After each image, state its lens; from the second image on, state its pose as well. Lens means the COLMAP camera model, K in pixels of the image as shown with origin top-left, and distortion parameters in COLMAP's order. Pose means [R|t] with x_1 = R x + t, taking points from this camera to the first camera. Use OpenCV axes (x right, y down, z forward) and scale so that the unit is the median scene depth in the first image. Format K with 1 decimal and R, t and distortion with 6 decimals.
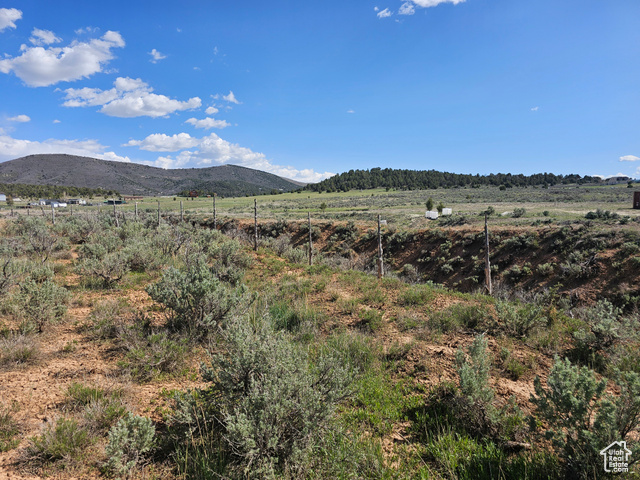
lens RADIAL K [[429.3, 0, 315.8], [0, 429.3, 239.1], [0, 0, 1]] dist [0.060519, -0.049151]
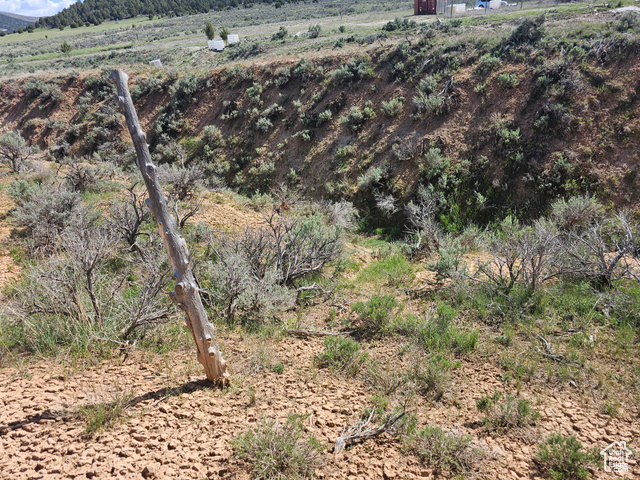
lens RADIAL K [[429.3, 0, 315.8], [0, 429.3, 239.1], [0, 0, 1]] dist [0.060519, -0.049151]
pose [[0.879612, -0.283272, 0.382151, 0.044935], [0.130230, 0.916068, 0.379288, -0.017017], [-0.457518, -0.283859, 0.842675, 0.270778]]
